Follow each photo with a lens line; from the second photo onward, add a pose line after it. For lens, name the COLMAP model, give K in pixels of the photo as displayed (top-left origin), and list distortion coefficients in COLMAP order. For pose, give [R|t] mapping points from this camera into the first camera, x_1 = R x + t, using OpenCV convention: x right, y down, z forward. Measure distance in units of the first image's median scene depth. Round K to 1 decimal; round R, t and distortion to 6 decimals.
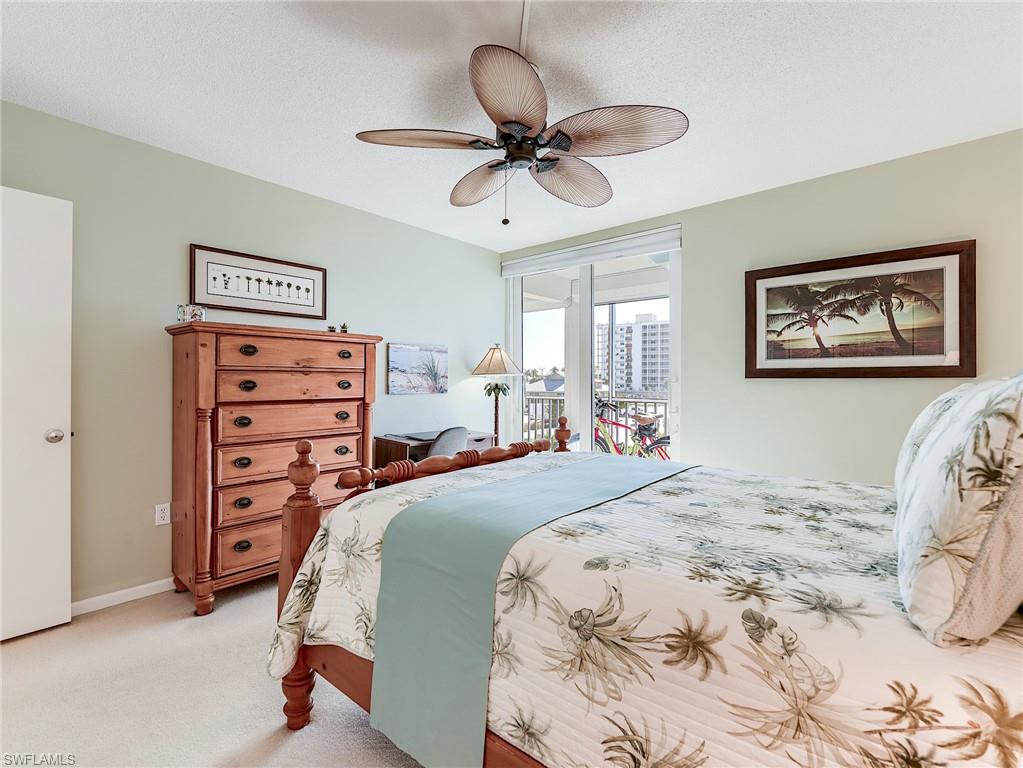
lens RADIAL K [[470.0, 0, 519.0], [0, 470.0, 382.4], [0, 0, 1]] dist [0.009069, -0.005825]
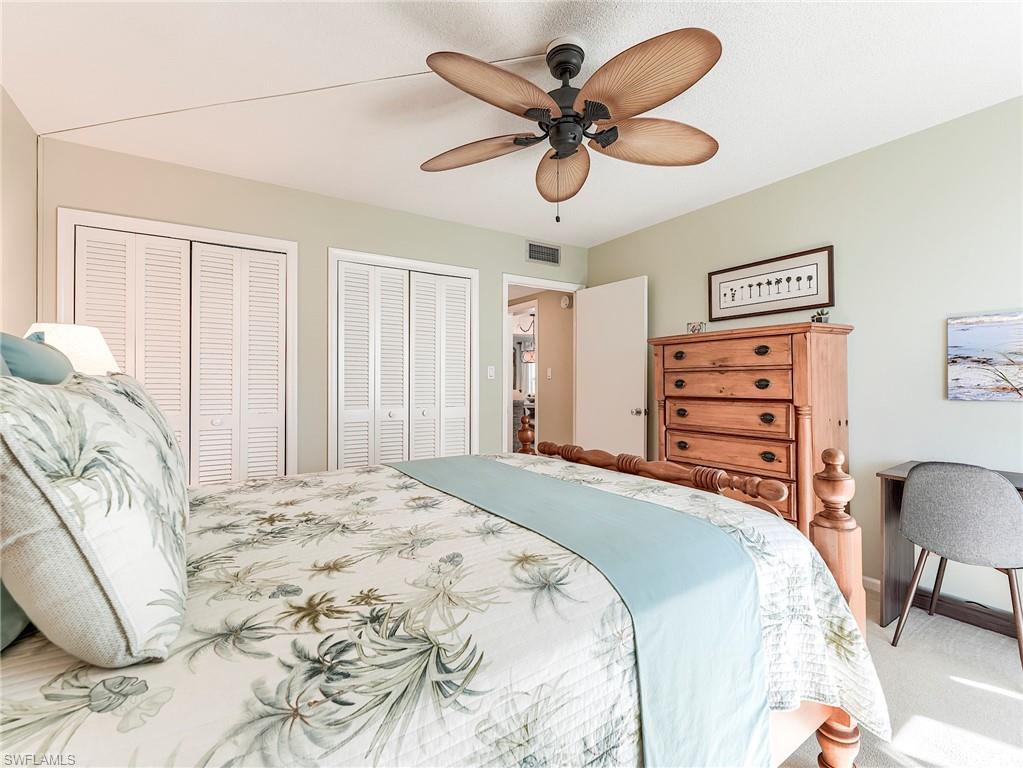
lens RADIAL K [[470.0, 0, 517.9], [0, 470.0, 381.0], [0, 0, 1]] dist [0.009069, -0.005825]
pose [[-0.267615, -0.003550, -0.963519, 0.644703], [0.000776, 0.999992, -0.003899, 0.003291], [0.963526, -0.001791, -0.267610, 0.809372]]
